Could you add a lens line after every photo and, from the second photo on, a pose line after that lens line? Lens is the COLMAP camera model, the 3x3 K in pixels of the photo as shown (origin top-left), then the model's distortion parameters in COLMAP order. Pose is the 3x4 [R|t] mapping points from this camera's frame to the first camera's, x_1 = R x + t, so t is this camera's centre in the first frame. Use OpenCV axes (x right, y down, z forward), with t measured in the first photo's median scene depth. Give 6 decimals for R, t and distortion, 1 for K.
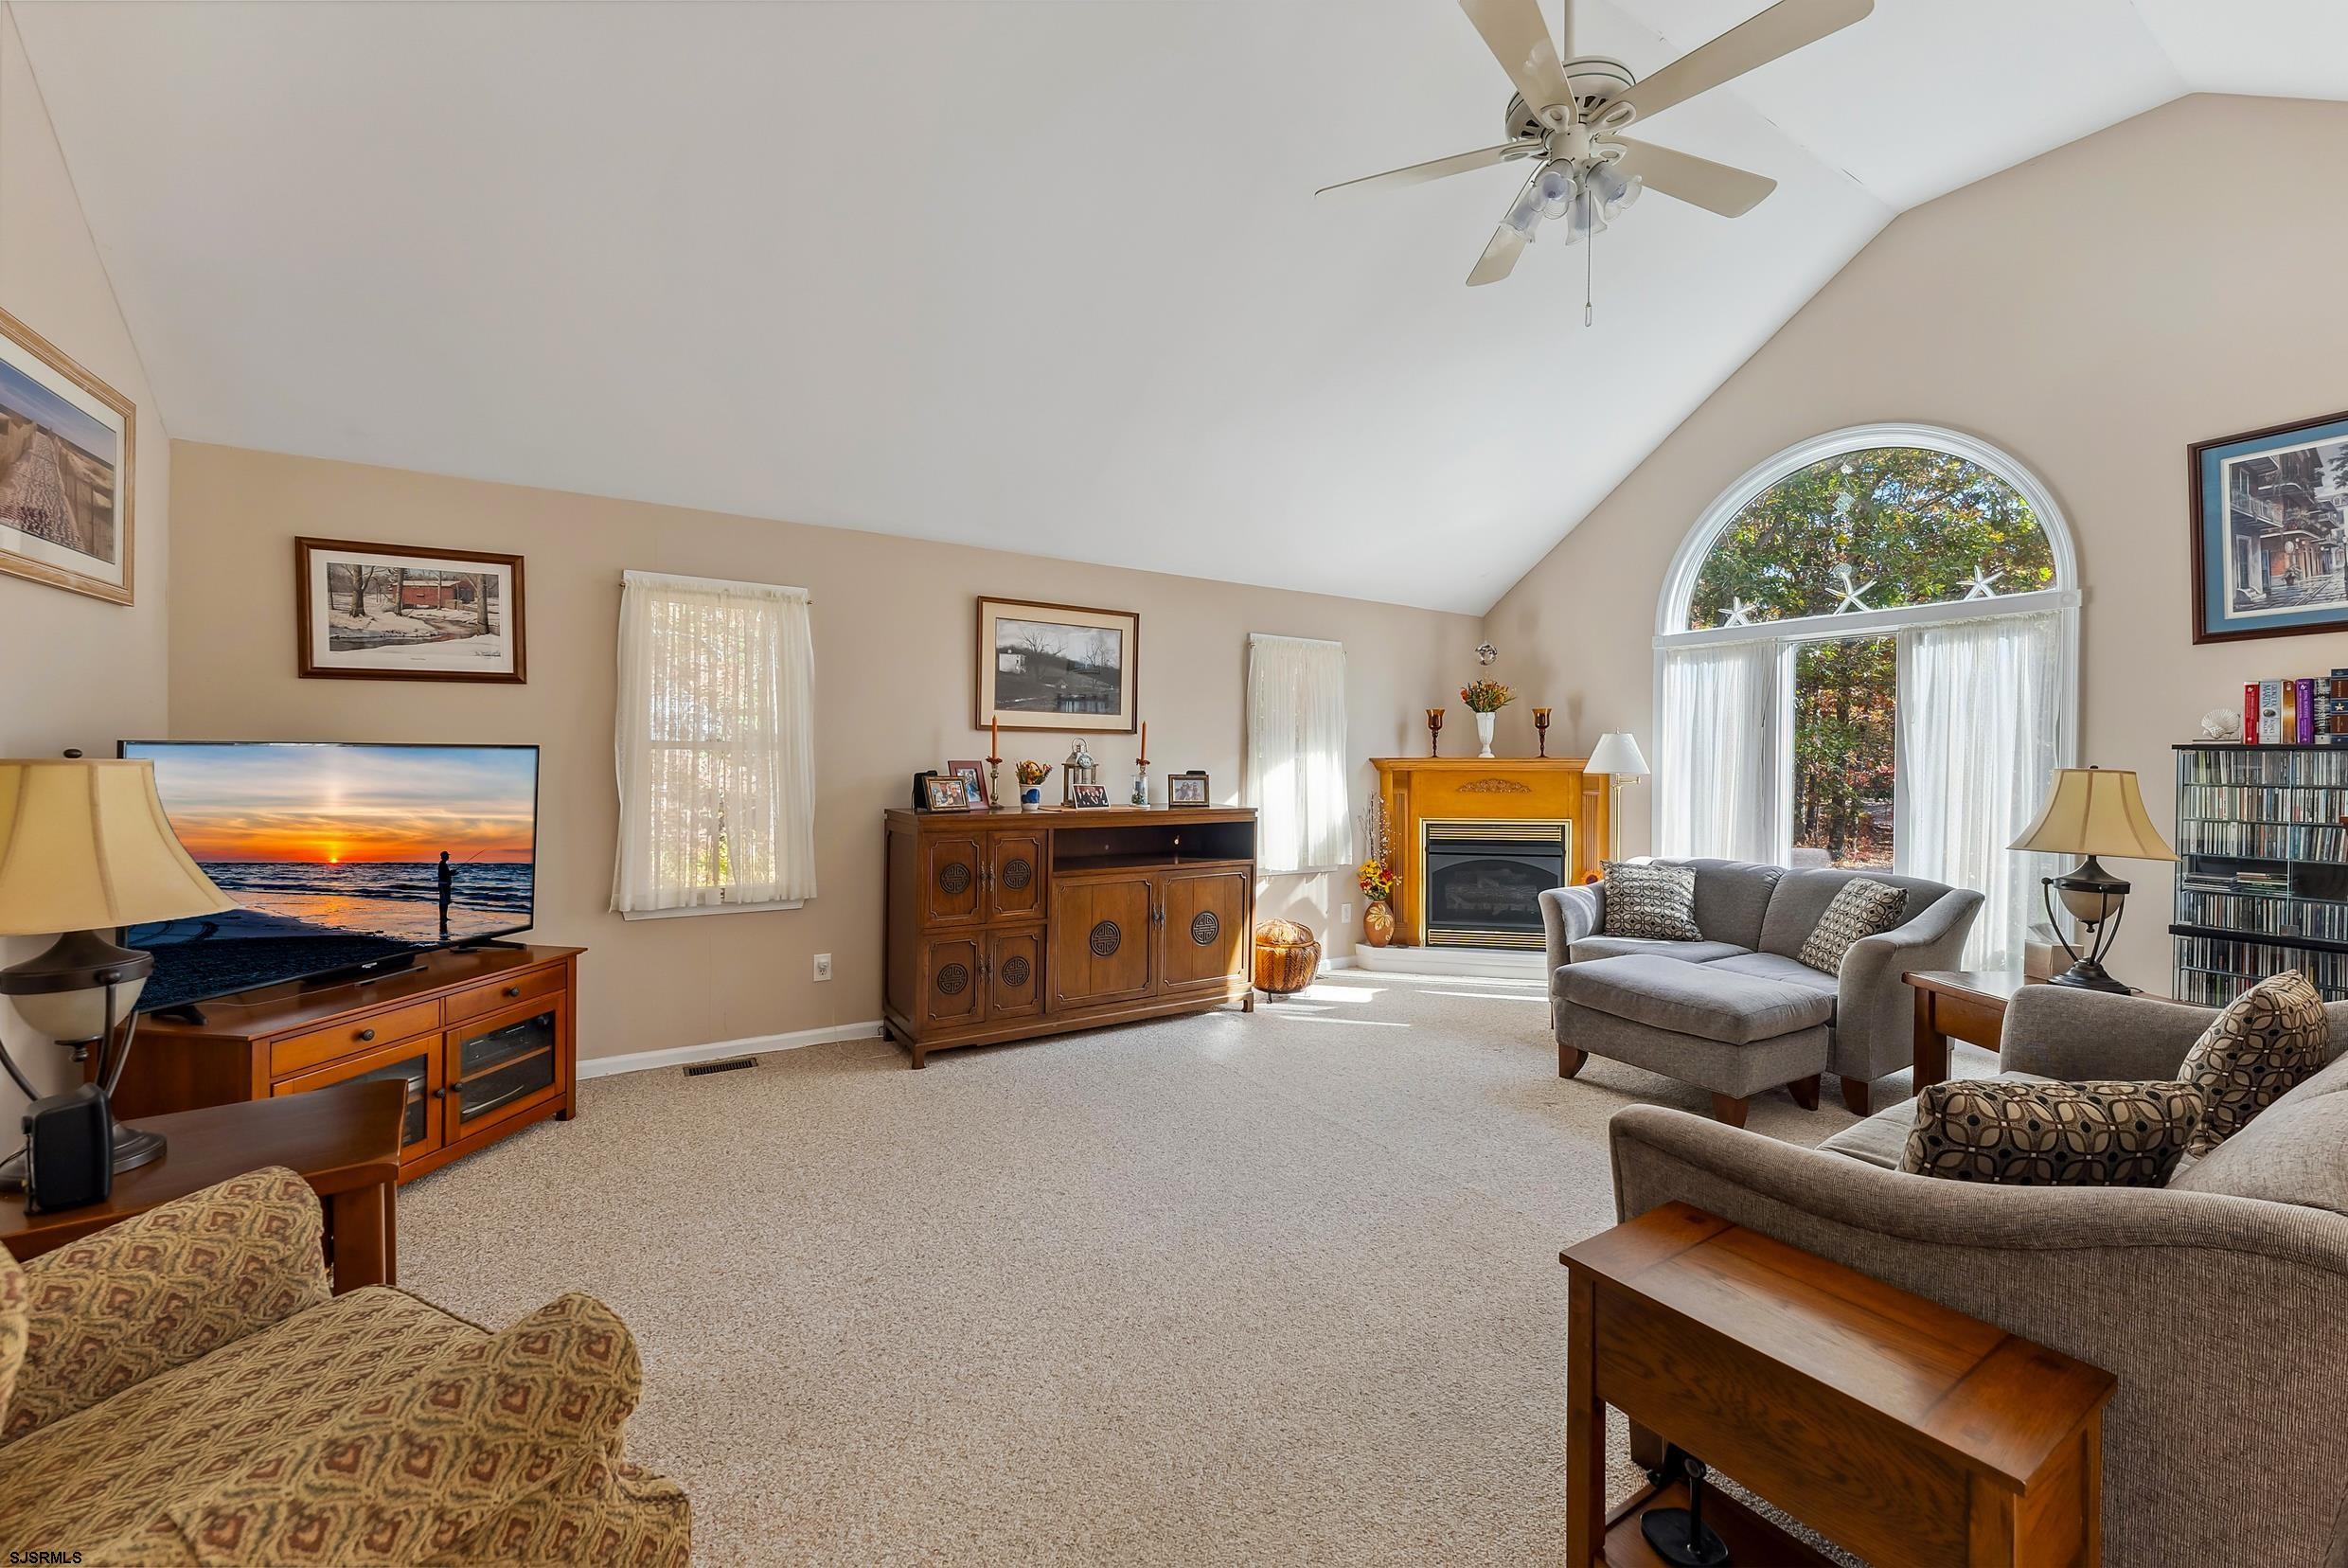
lens RADIAL K [[945.5, 0, 1181.7], [0, 945.5, 765.2], [0, 0, 1]] dist [0.001861, -0.000407]
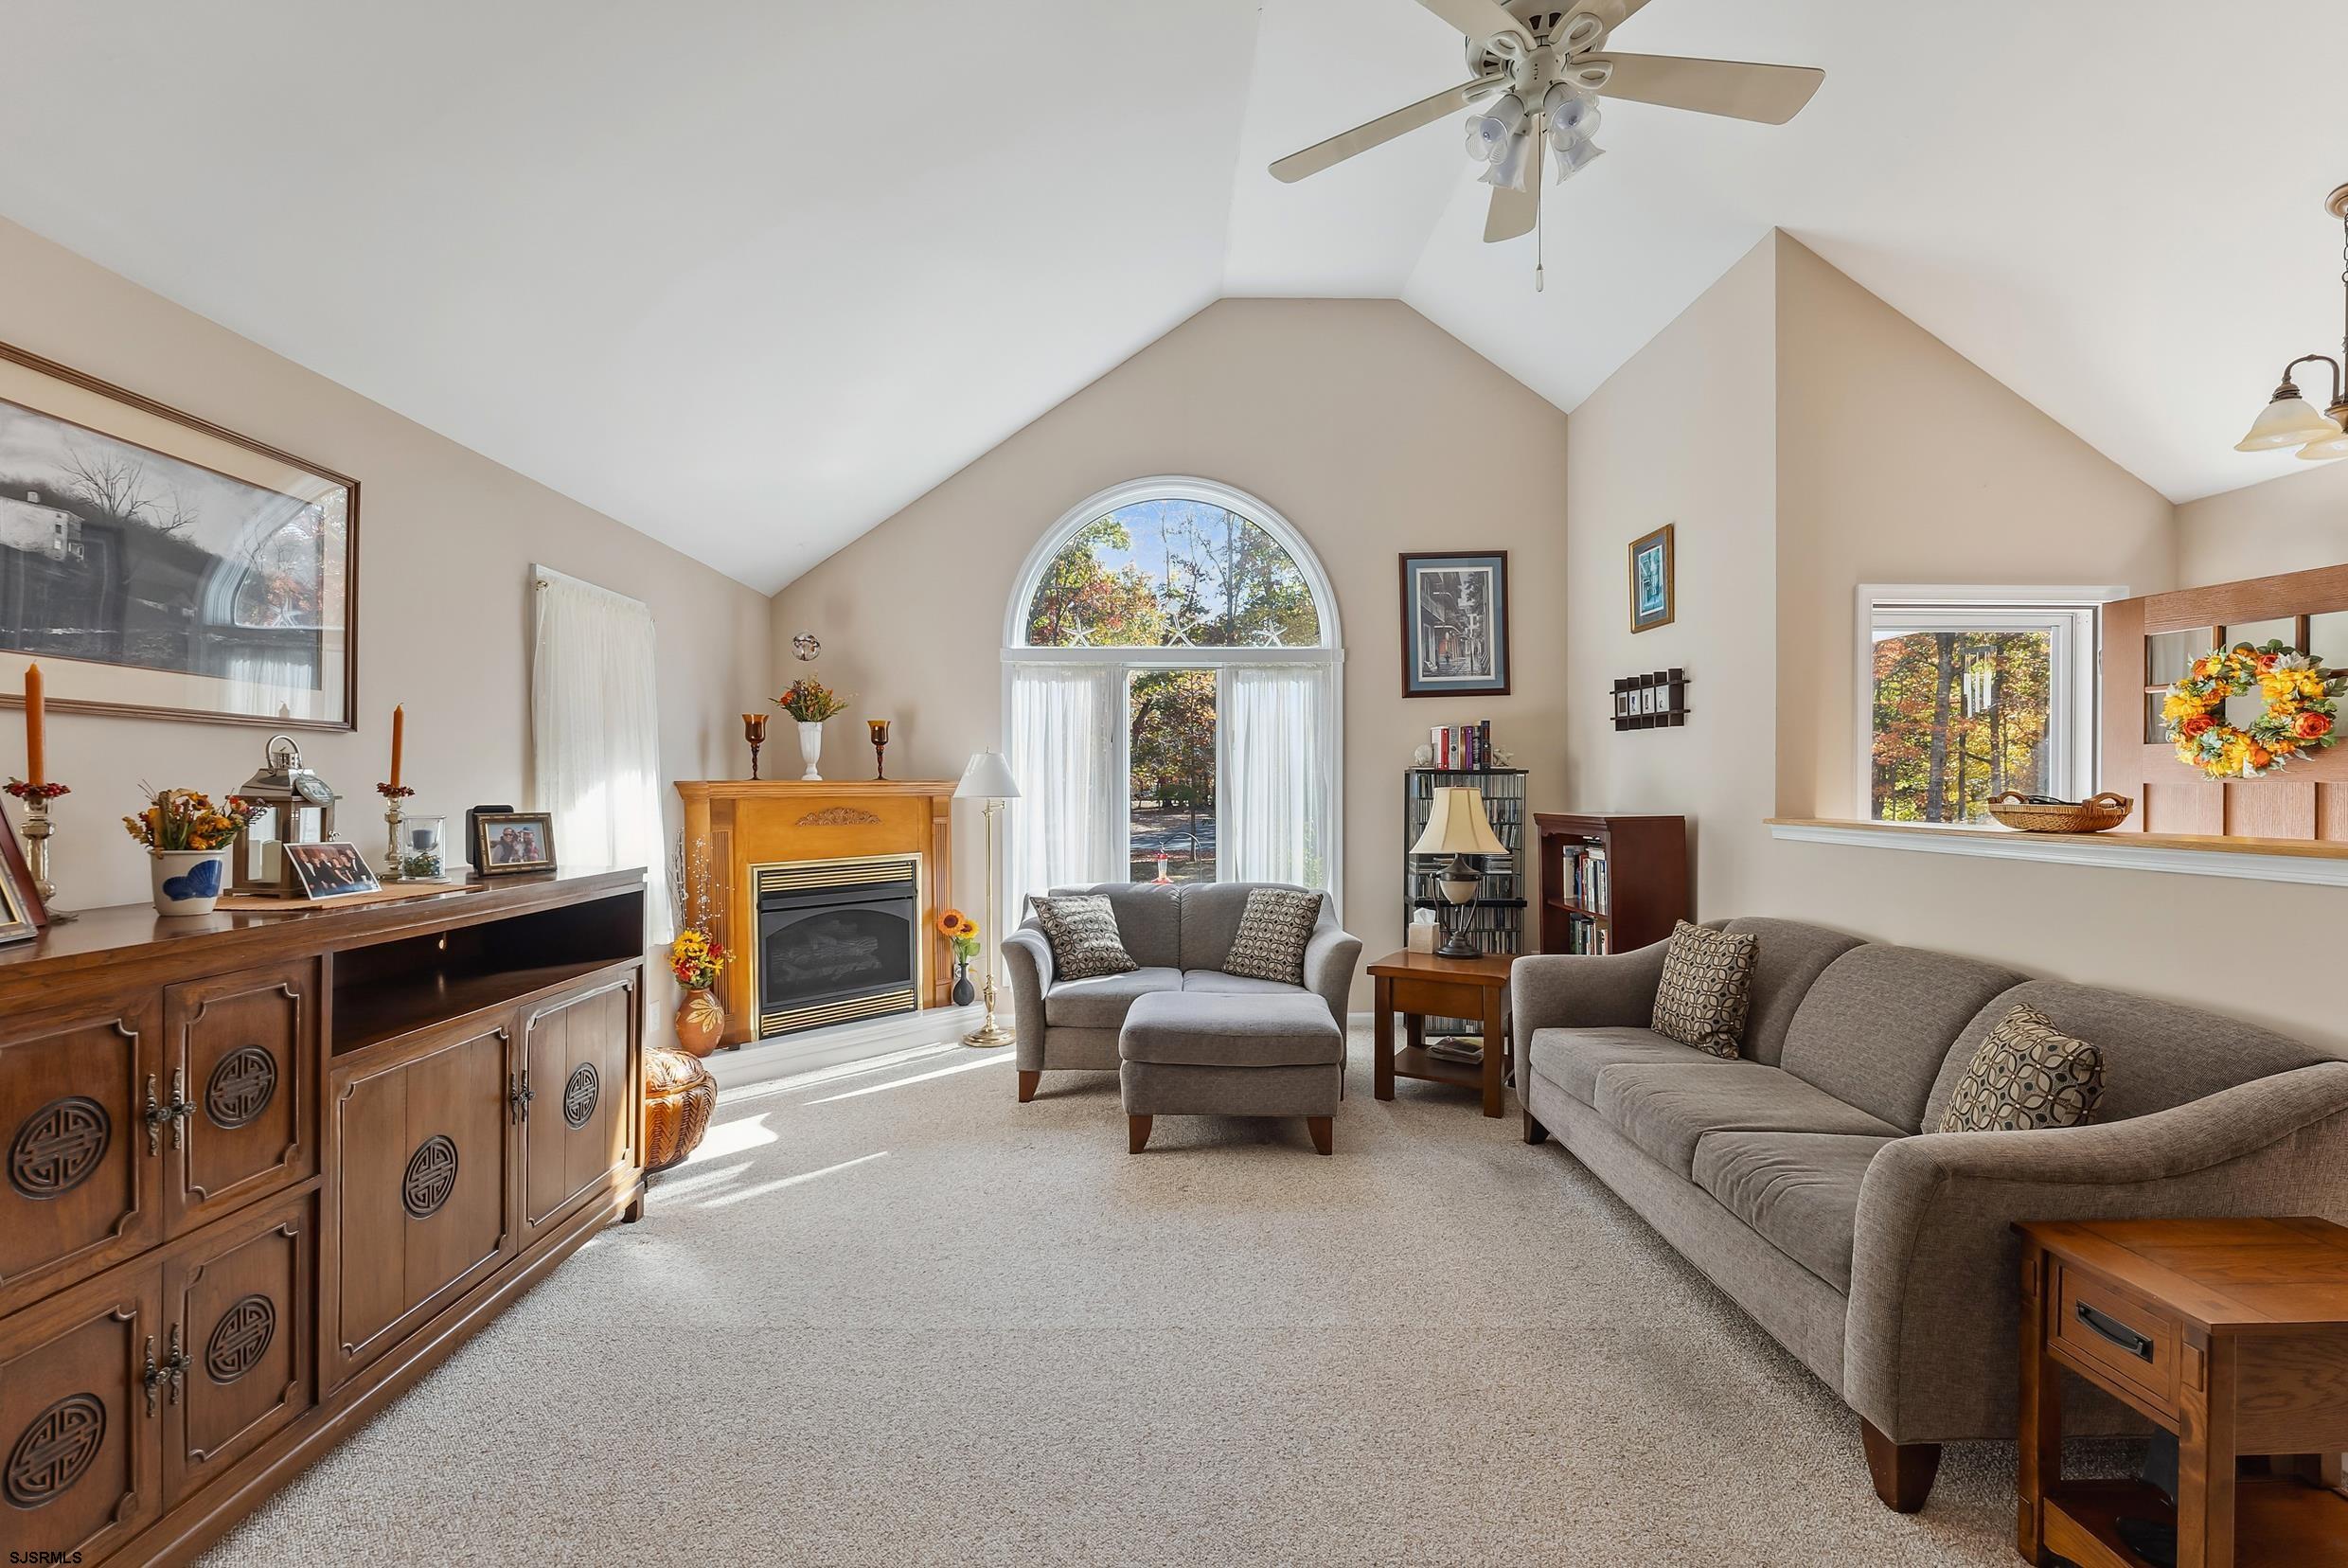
lens RADIAL K [[996.1, 0, 1181.5], [0, 996.1, 794.6], [0, 0, 1]] dist [-0.001328, -0.000441]
pose [[0.522401, -0.014060, 0.852584, -0.299100], [0.008732, 0.999900, 0.011140, -0.003744], [-0.852655, 0.001625, 0.522471, 0.435698]]
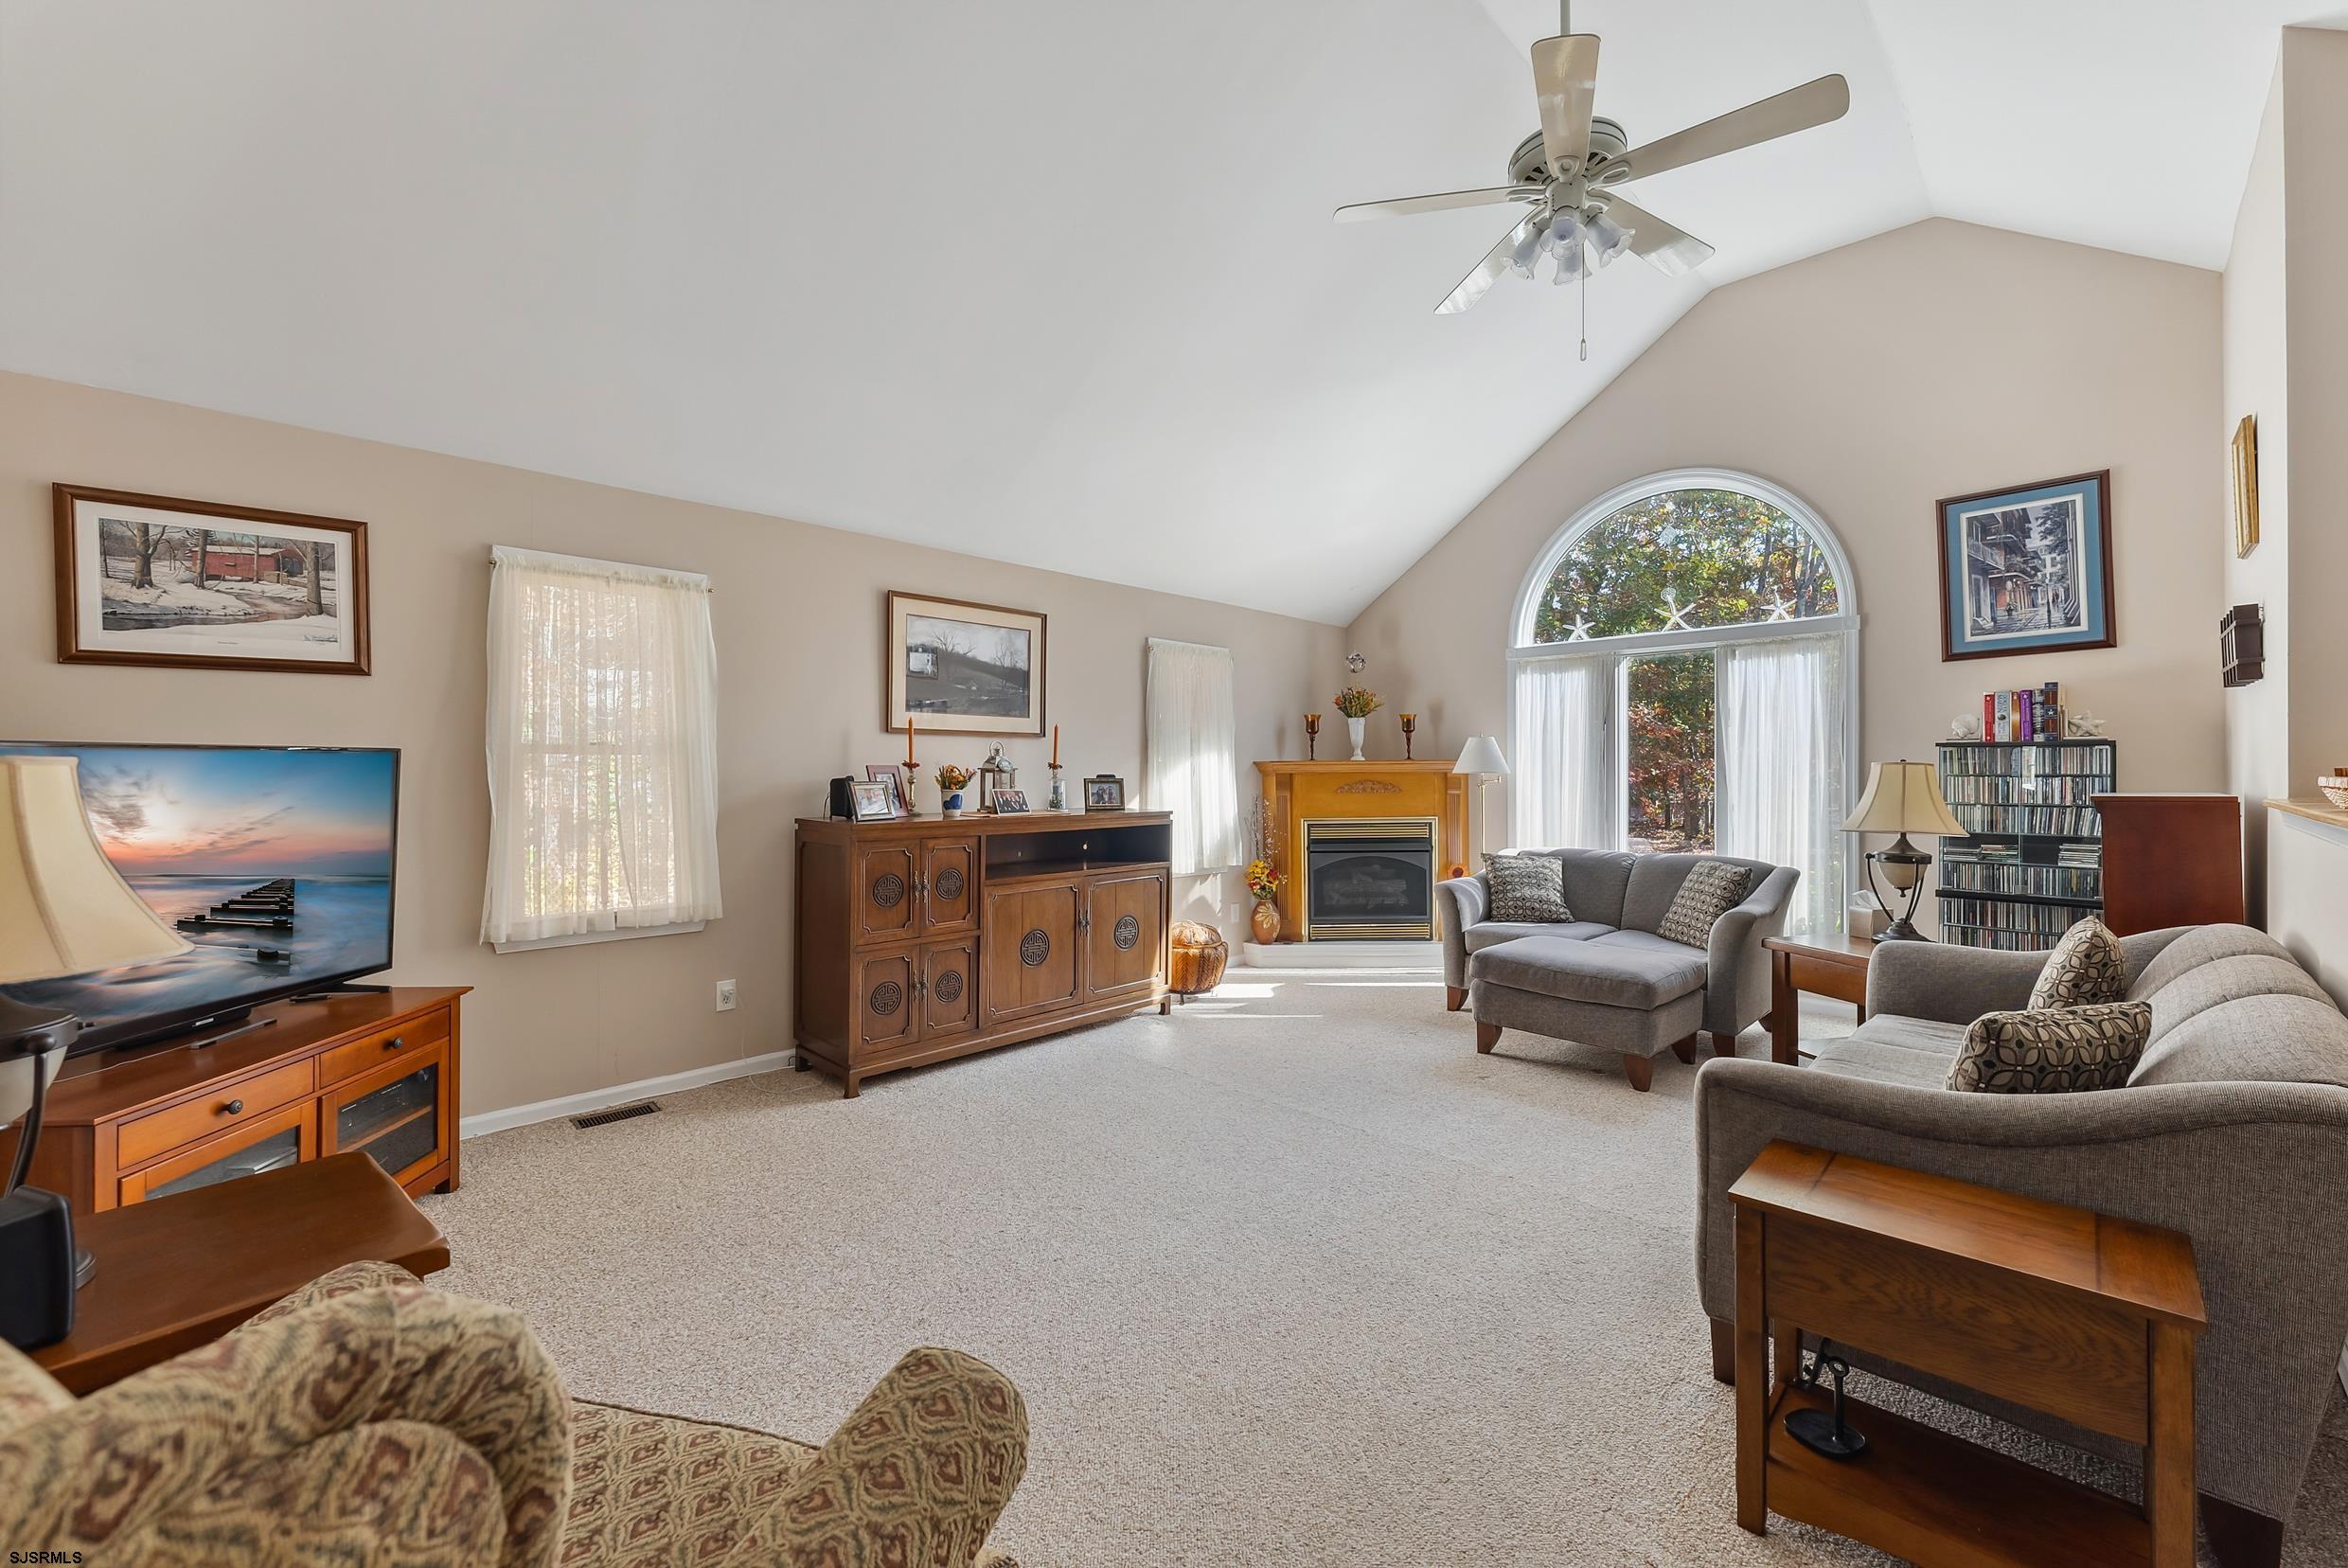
lens RADIAL K [[945.2, 0, 1180.4], [0, 945.2, 767.8], [0, 0, 1]] dist [0.001310, 0.000062]
pose [[0.974047, -0.008810, 0.226175, -0.152588], [0.010403, 0.999929, -0.005849, 0.006265], [-0.226107, 0.008050, 0.974069, 0.020921]]
